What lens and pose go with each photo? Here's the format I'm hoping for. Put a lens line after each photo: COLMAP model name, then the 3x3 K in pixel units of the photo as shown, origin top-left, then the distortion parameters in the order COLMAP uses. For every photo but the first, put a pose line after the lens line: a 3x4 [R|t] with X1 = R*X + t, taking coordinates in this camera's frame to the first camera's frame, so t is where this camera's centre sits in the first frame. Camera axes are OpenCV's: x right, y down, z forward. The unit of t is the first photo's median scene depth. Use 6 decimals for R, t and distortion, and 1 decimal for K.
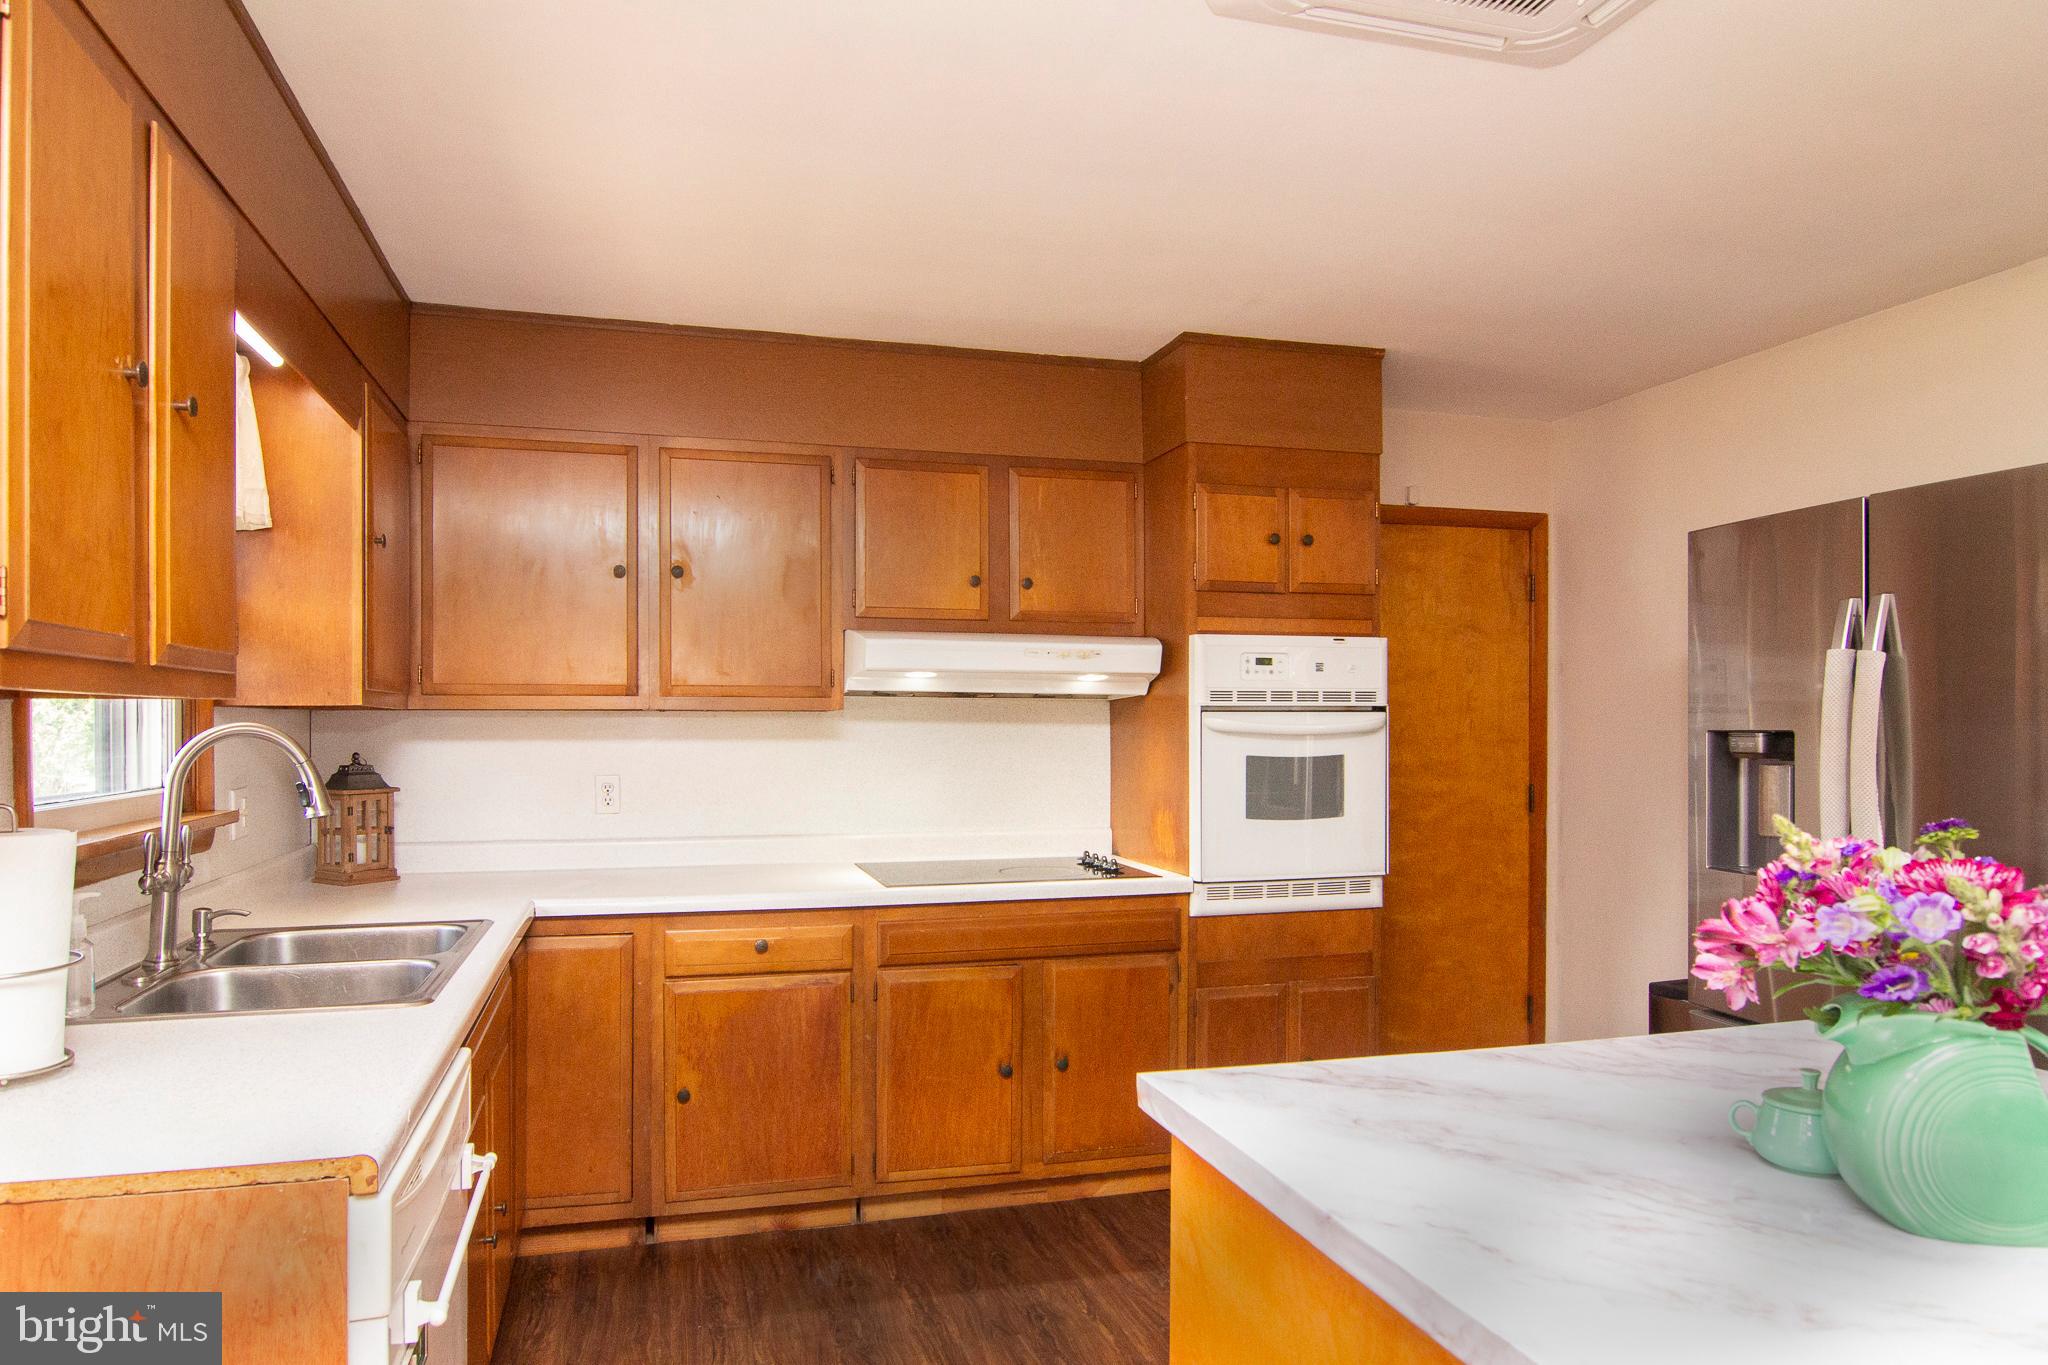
lens RADIAL K [[1220.0, 0, 993.9], [0, 1220.0, 742.2], [0, 0, 1]] dist [-0.009909, -0.003634]
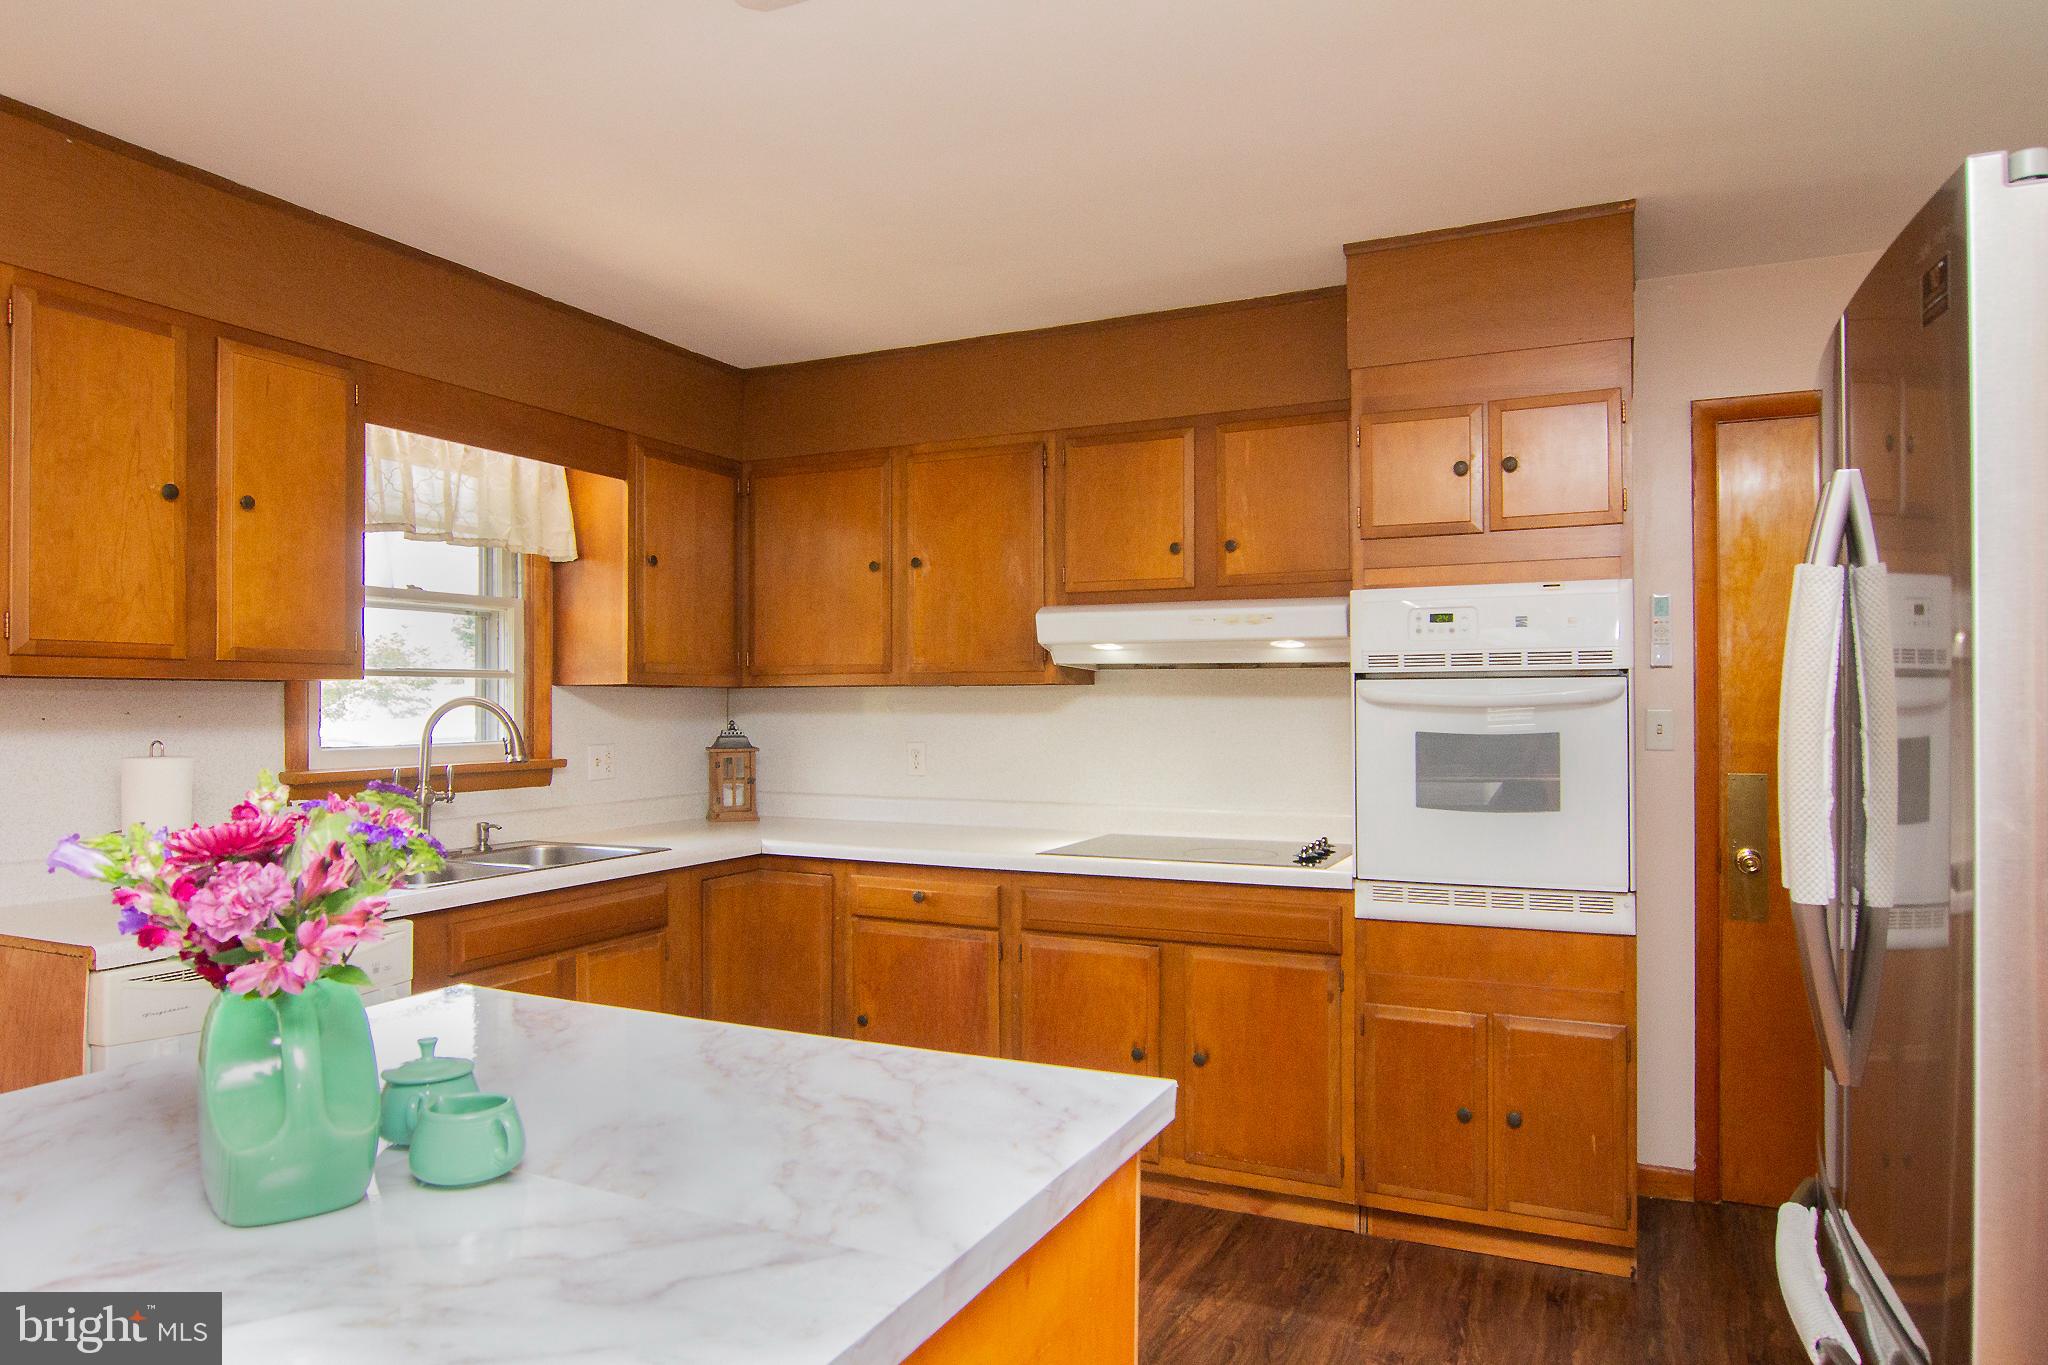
lens RADIAL K [[1220.0, 0, 980.7], [0, 1220.0, 700.6], [0, 0, 1]] dist [-0.009909, -0.003634]
pose [[0.767950, -0.003710, -0.640499, 0.510463], [-0.007048, 0.999874, -0.014241, 0.003852], [0.640471, 0.015451, 0.767827, 0.166319]]
